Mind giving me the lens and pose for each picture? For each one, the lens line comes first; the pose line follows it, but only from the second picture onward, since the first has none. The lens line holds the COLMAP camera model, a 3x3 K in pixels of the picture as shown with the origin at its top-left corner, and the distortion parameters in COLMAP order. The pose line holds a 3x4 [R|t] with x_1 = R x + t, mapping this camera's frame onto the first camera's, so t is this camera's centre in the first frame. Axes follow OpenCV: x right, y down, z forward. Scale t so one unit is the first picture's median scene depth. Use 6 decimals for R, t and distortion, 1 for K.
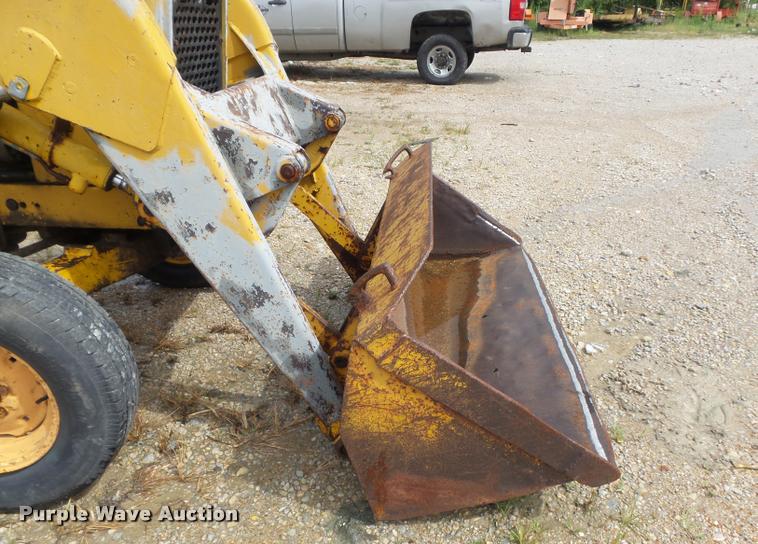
lens RADIAL K [[589.0, 0, 390.7], [0, 589.0, 304.7], [0, 0, 1]] dist [0.012422, 0.000954]
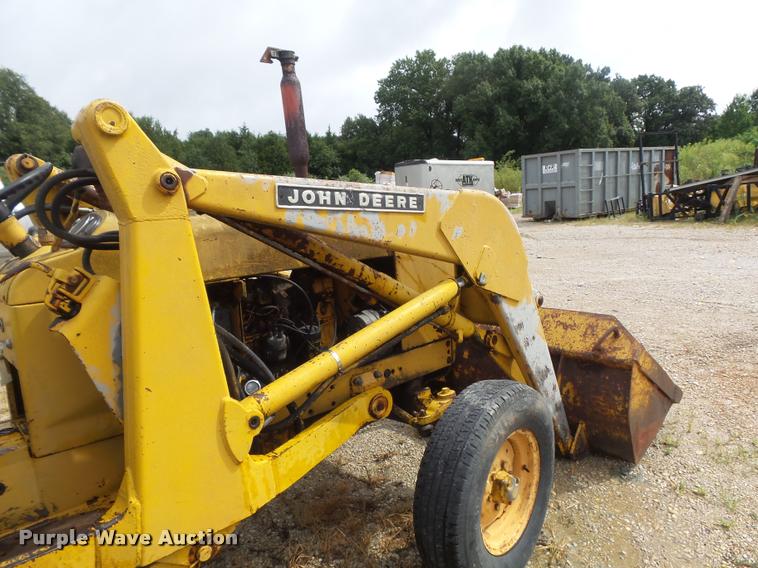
lens RADIAL K [[527.1, 0, 379.0], [0, 527.1, 284.5], [0, 0, 1]] dist [0.003313, -0.002434]
pose [[0.706688, -0.167843, 0.687329, -1.657410], [0.378993, 0.910129, -0.167418, -0.182784], [-0.597458, 0.378805, 0.706789, 0.092189]]
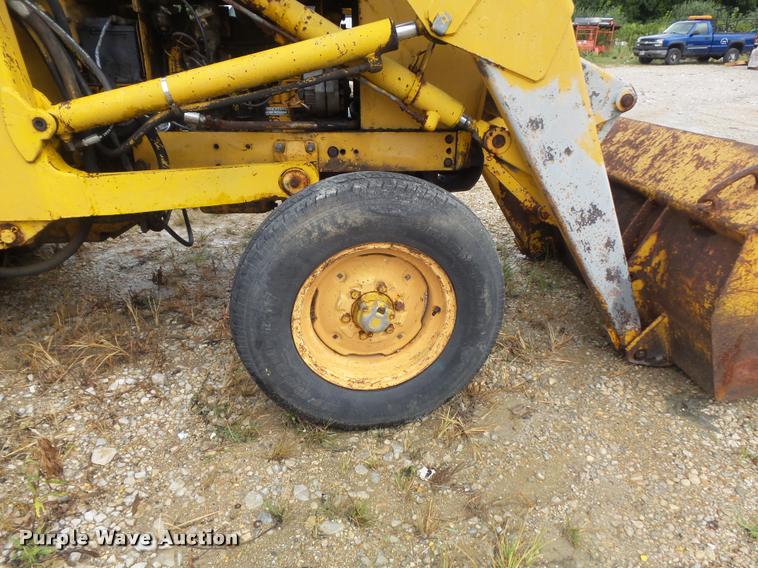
lens RADIAL K [[527.1, 0, 378.5], [0, 527.1, 284.8], [0, 0, 1]] dist [0.003313, -0.002434]
pose [[0.992512, -0.062472, 0.104963, -0.770241], [0.067507, 0.996698, -0.045119, 0.142870], [-0.101798, 0.051867, 0.993452, 0.042870]]
